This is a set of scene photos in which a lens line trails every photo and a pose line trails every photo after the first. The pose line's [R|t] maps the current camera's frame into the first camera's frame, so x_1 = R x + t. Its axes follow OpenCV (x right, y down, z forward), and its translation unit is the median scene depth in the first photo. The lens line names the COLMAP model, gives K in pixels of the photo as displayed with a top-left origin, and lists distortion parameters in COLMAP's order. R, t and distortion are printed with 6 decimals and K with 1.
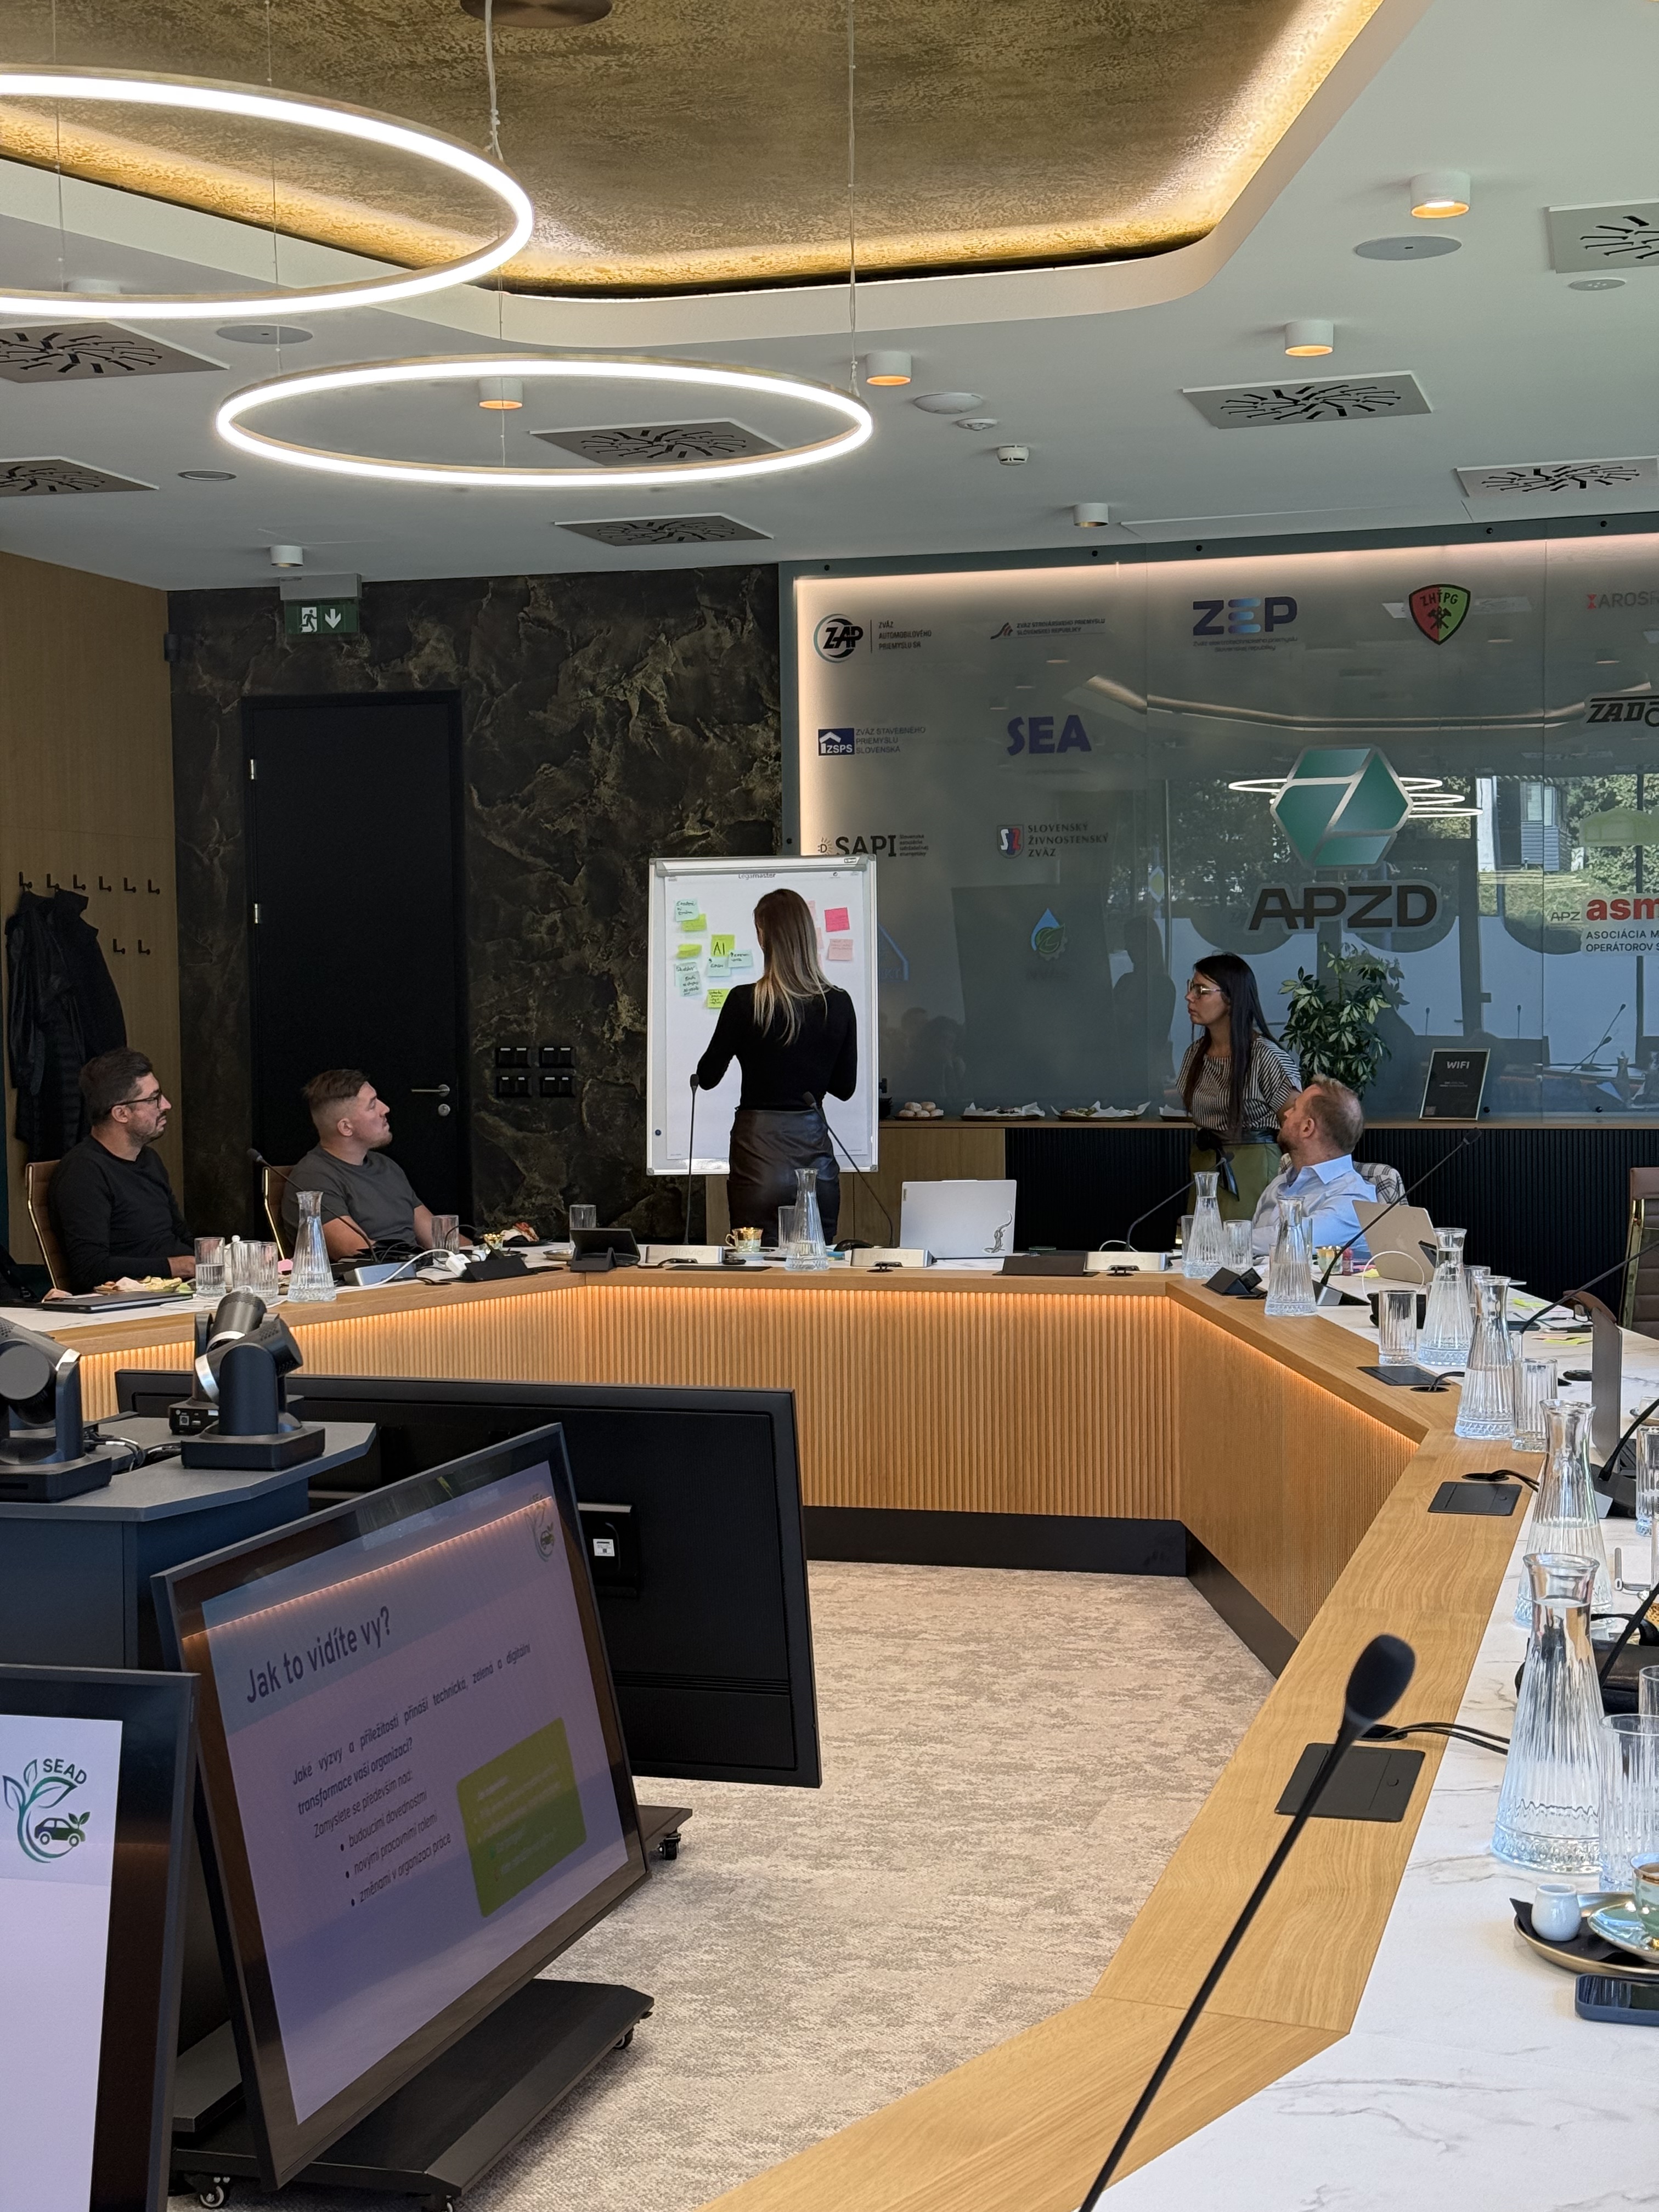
lens RADIAL K [[3089.2, 0, 829.5], [0, 3089.2, 1106.0], [0, 0, 1]] dist [0.164602, -0.026384]
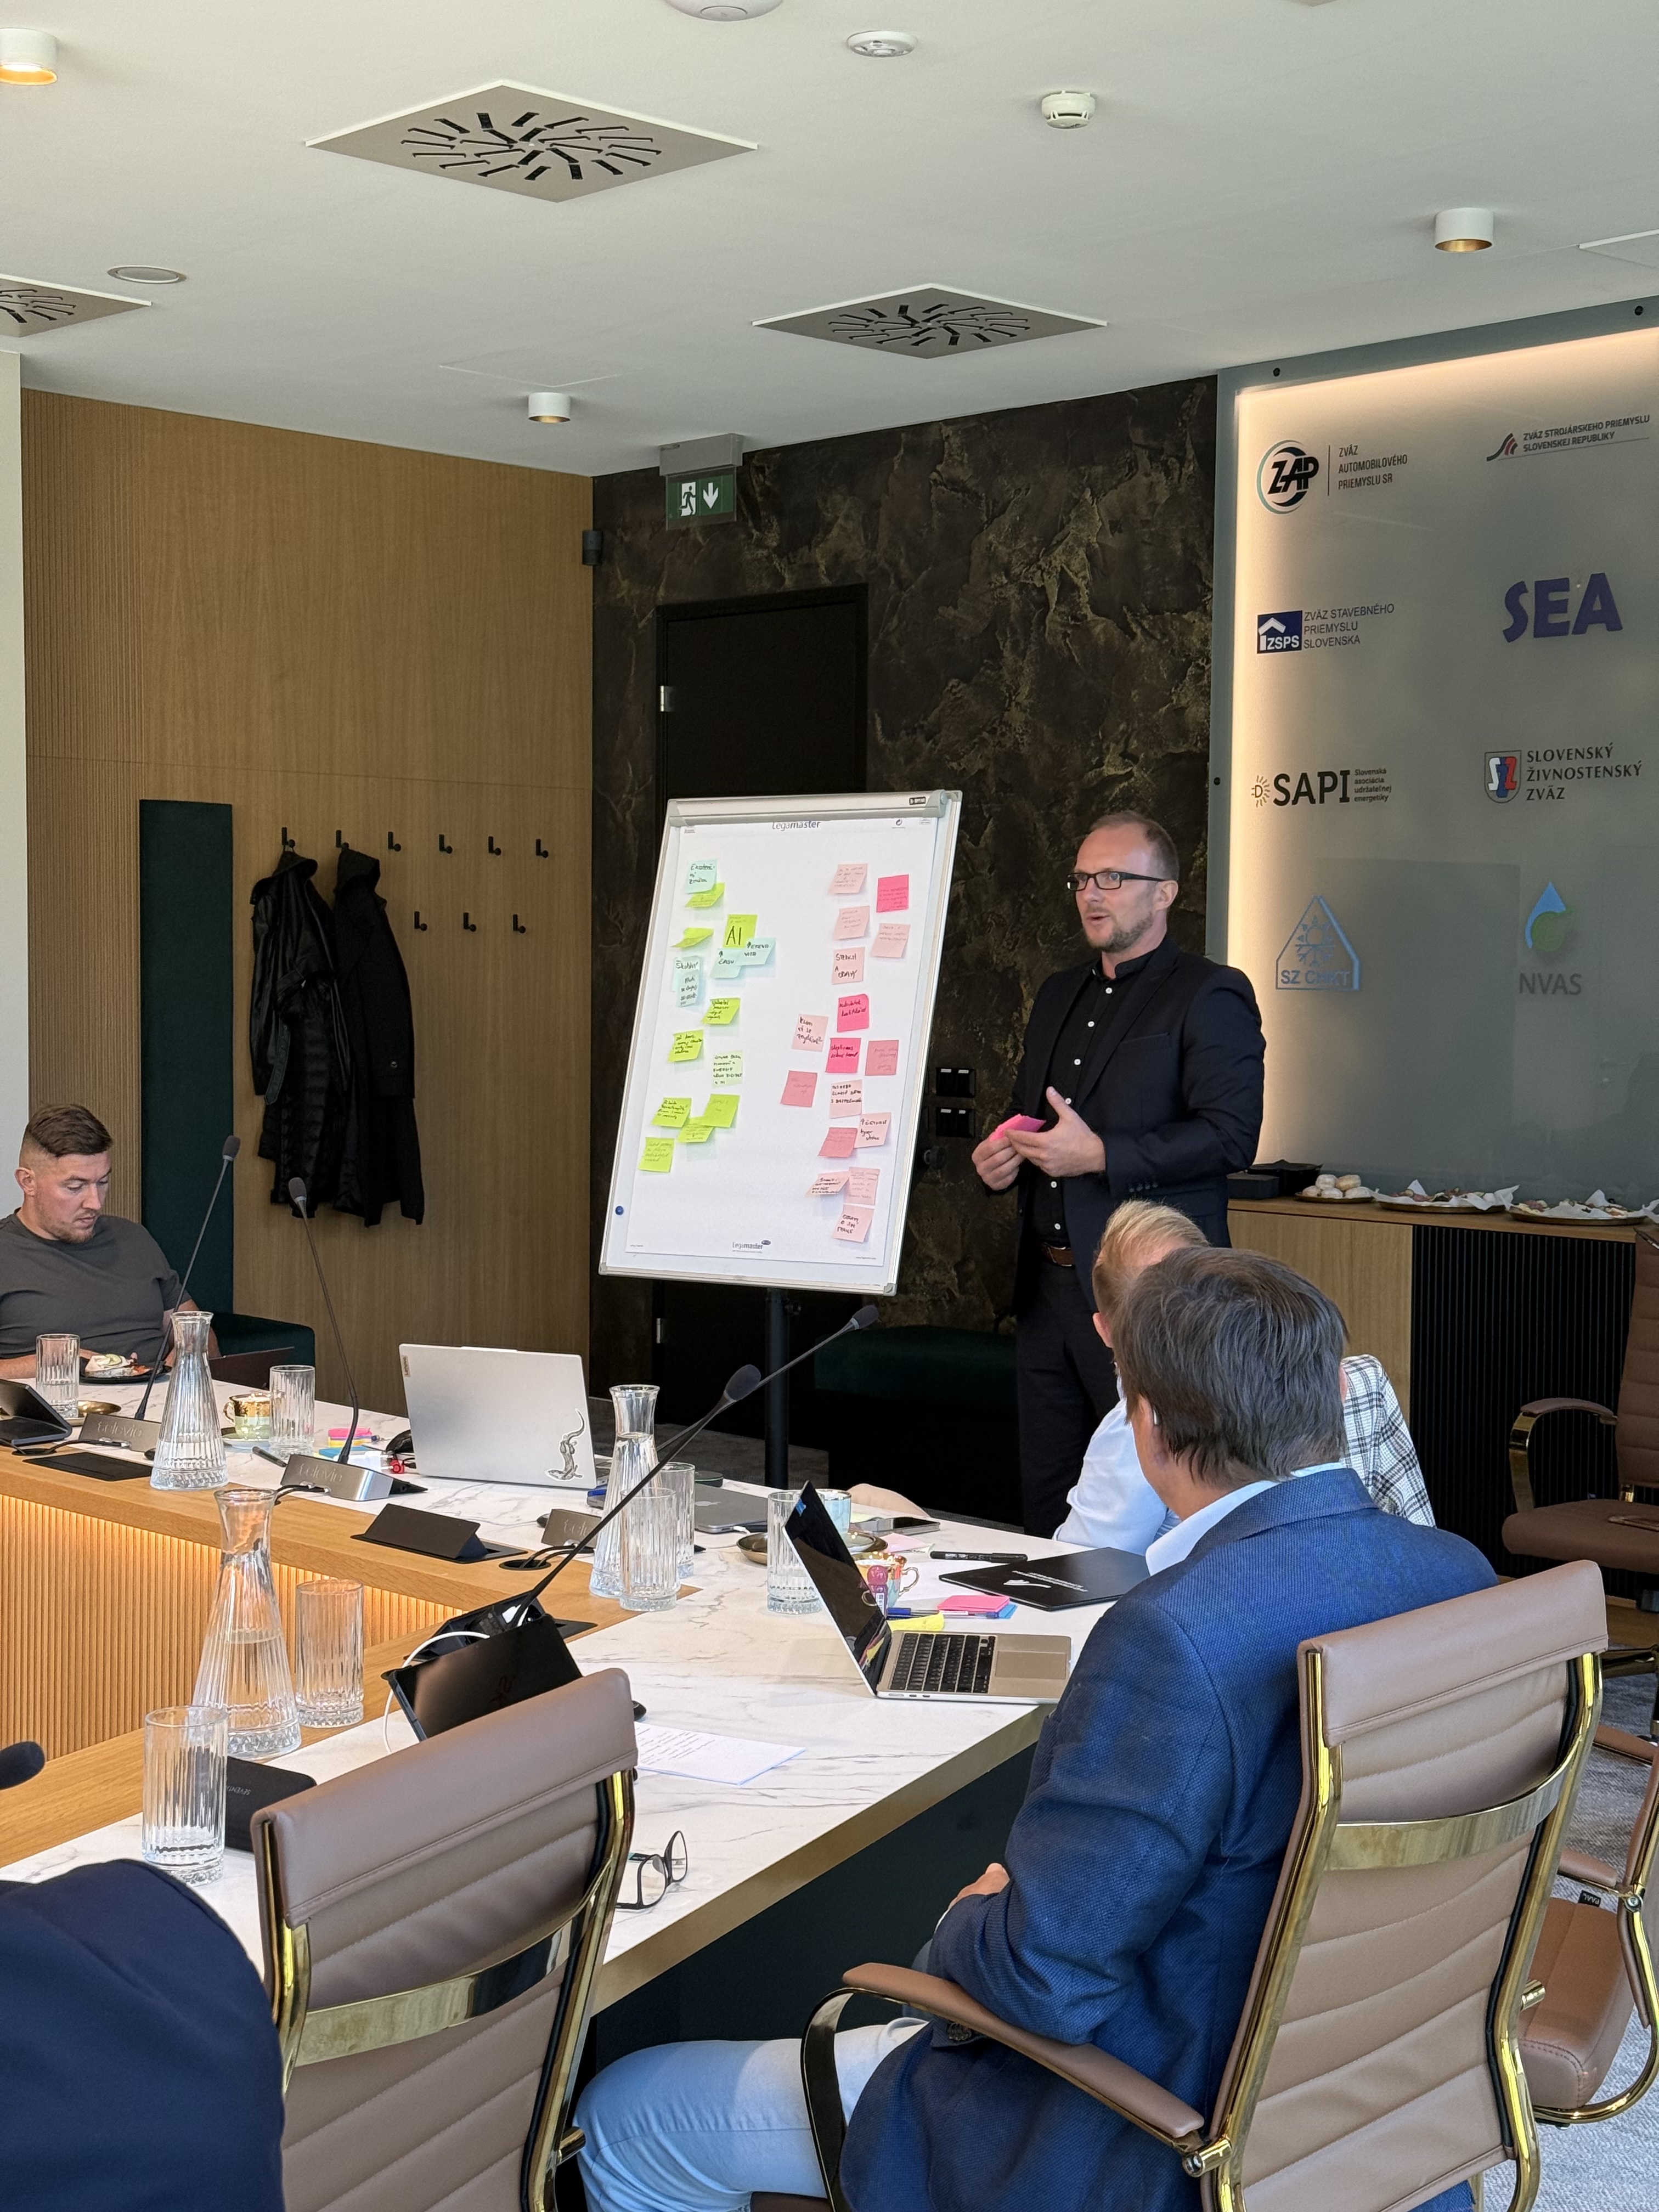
lens RADIAL K [[3089.2, 0, 829.5], [0, 3089.2, 1106.0], [0, 0, 1]] dist [0.164602, -0.026384]
pose [[0.867314, 0.045909, -0.495639, 0.251400], [-0.042698, 0.998929, 0.017810, -0.022139], [0.495926, 0.005716, 0.868346, 0.356589]]
